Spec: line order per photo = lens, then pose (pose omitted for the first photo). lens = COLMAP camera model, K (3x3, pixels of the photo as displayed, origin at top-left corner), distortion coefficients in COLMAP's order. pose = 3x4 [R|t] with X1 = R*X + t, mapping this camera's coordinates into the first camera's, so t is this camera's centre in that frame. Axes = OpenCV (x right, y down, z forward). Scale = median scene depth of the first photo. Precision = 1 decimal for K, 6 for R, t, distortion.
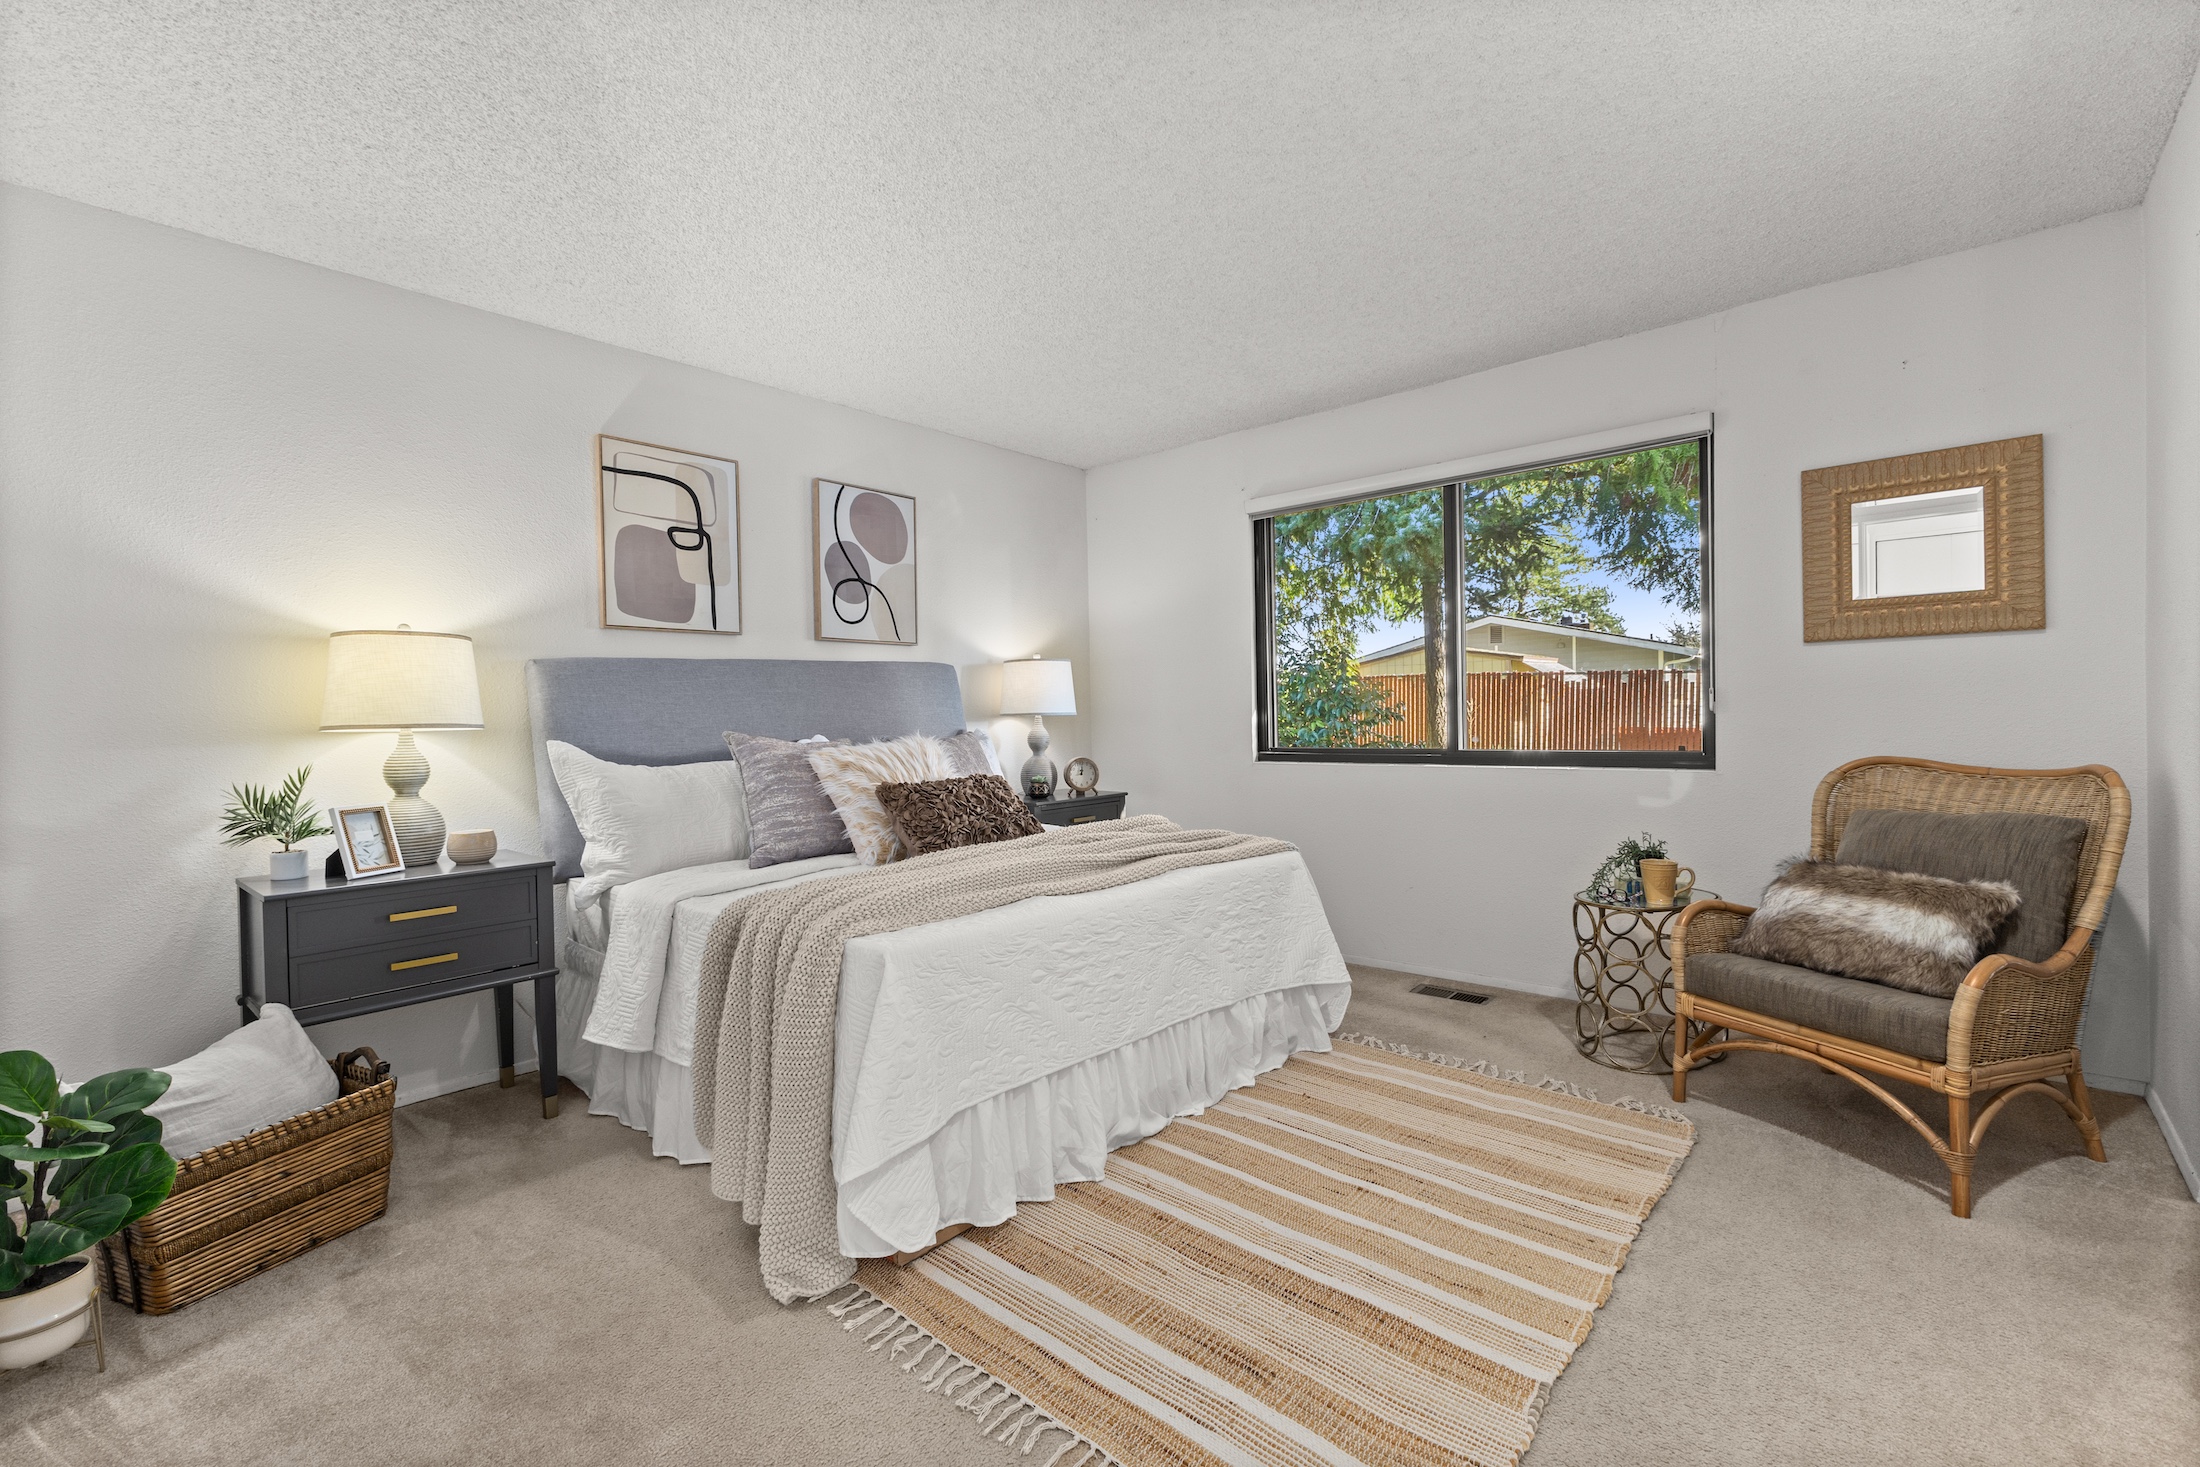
lens RADIAL K [[941.6, 0, 1108.1], [0, 941.6, 701.5], [0, 0, 1]] dist [-0.000368, -0.000095]
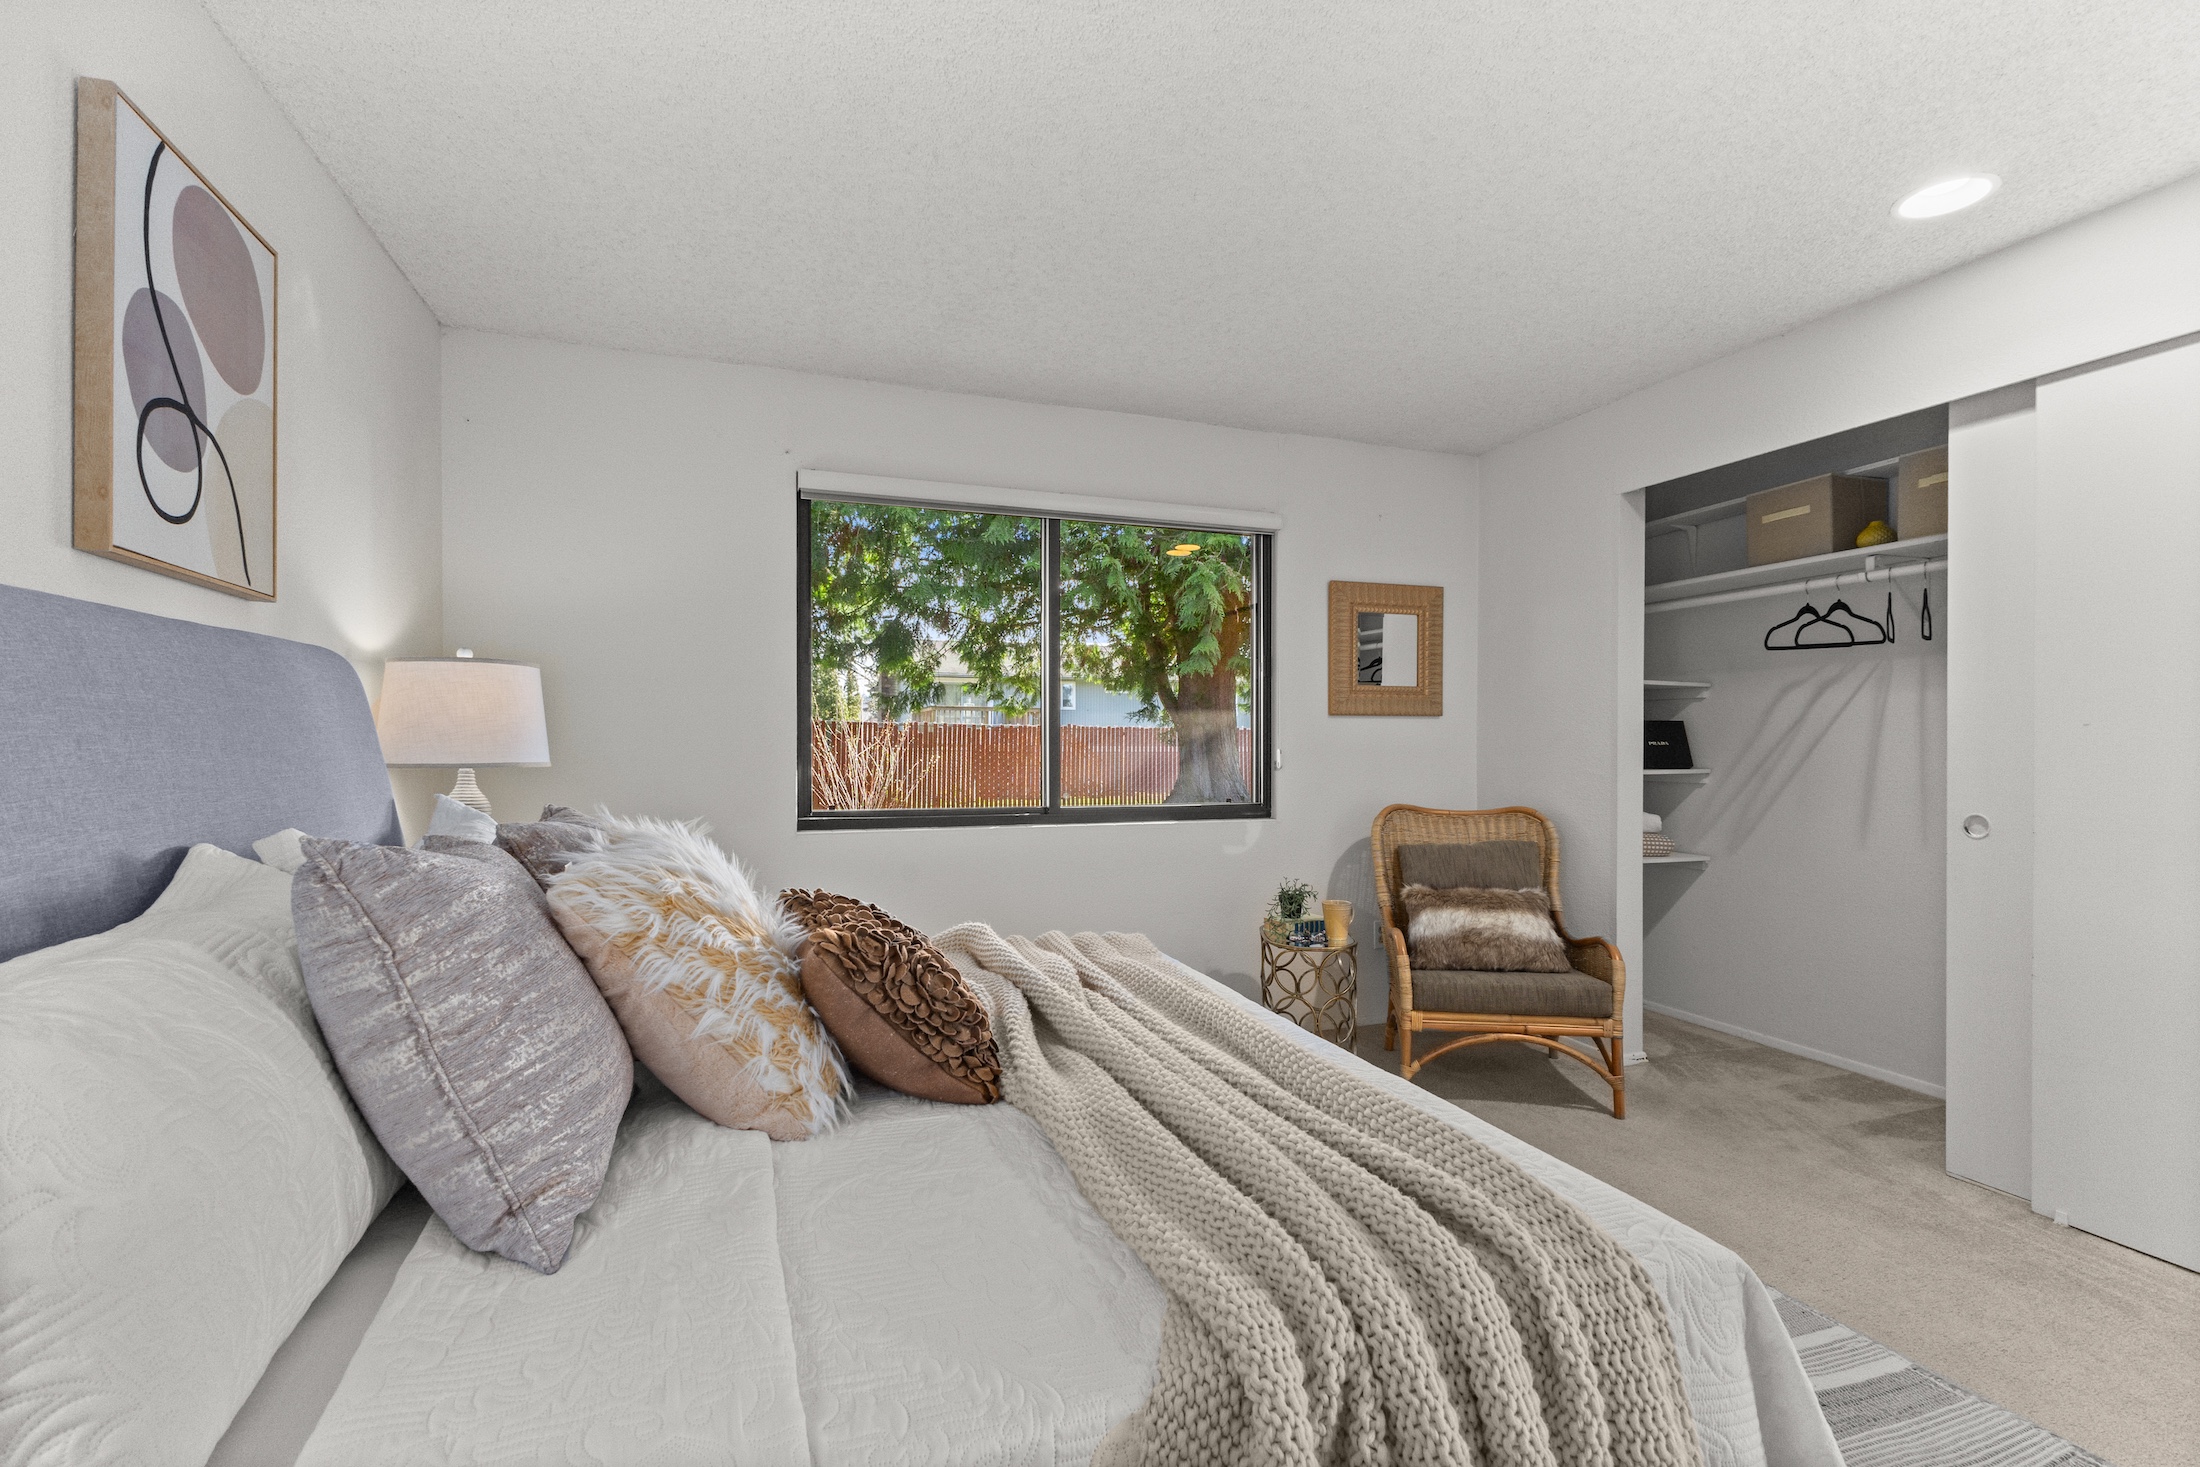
lens RADIAL K [[949.2, 0, 1048.6], [0, 949.2, 737.5], [0, 0, 1]] dist [-0.000097, -0.000136]
pose [[0.505740, 0.028865, 0.862203, -0.518024], [-0.022241, 0.999544, -0.020417, 0.002051], [-0.862399, -0.008851, 0.506152, 0.637035]]
